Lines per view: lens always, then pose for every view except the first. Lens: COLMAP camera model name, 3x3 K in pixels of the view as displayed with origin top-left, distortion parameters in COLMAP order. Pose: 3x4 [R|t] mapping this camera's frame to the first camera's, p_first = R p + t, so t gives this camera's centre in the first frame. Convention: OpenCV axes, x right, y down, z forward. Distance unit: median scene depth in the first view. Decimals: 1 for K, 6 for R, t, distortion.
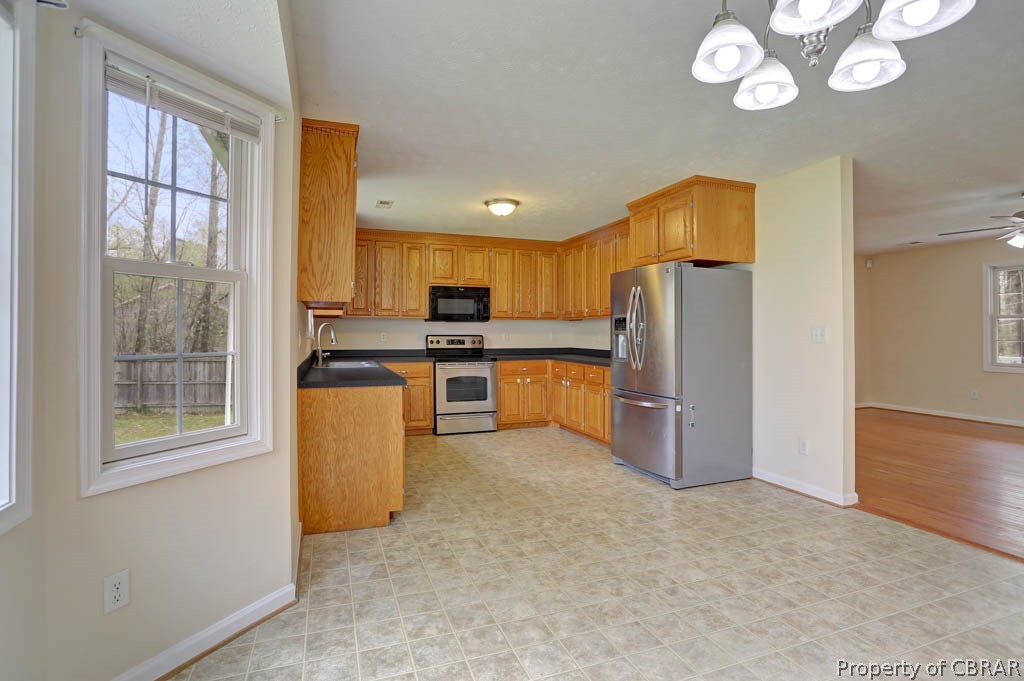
lens RADIAL K [[500.7, 0, 511.5], [0, 500.7, 334.9], [0, 0, 1]] dist [-0.036398, -0.000090]
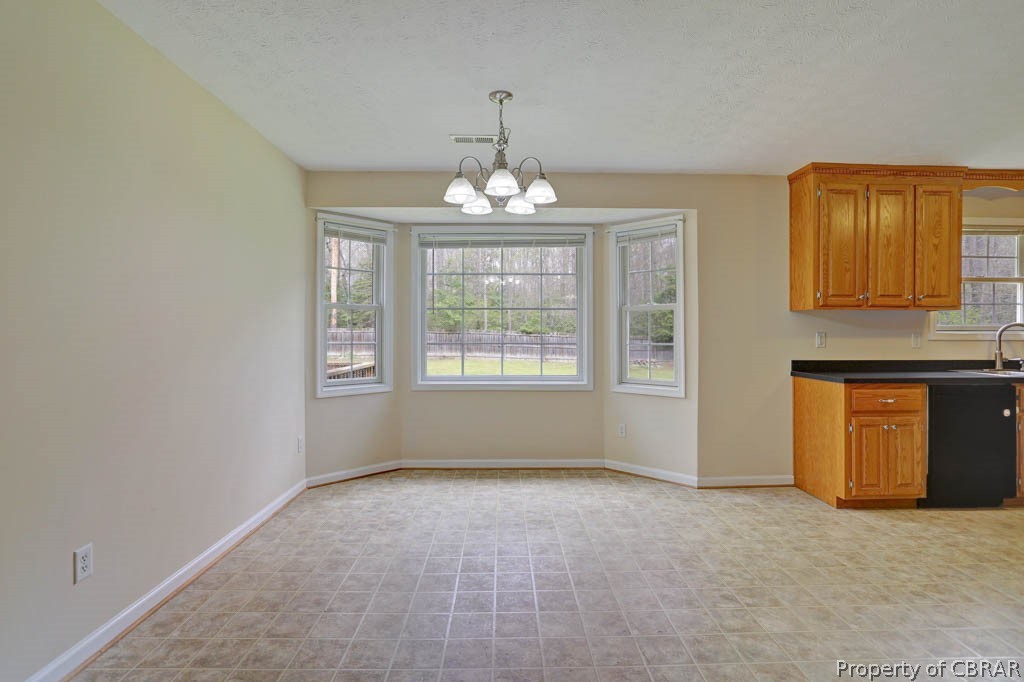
lens RADIAL K [[500.7, 0, 511.2], [0, 500.7, 340.3], [0, 0, 1]] dist [-0.036398, -0.000090]
pose [[-0.330847, 0.006477, -0.943662, 1.297131], [-0.000225, 0.999976, 0.006942, 0.002330], [0.943684, 0.002509, -0.330838, 0.856970]]
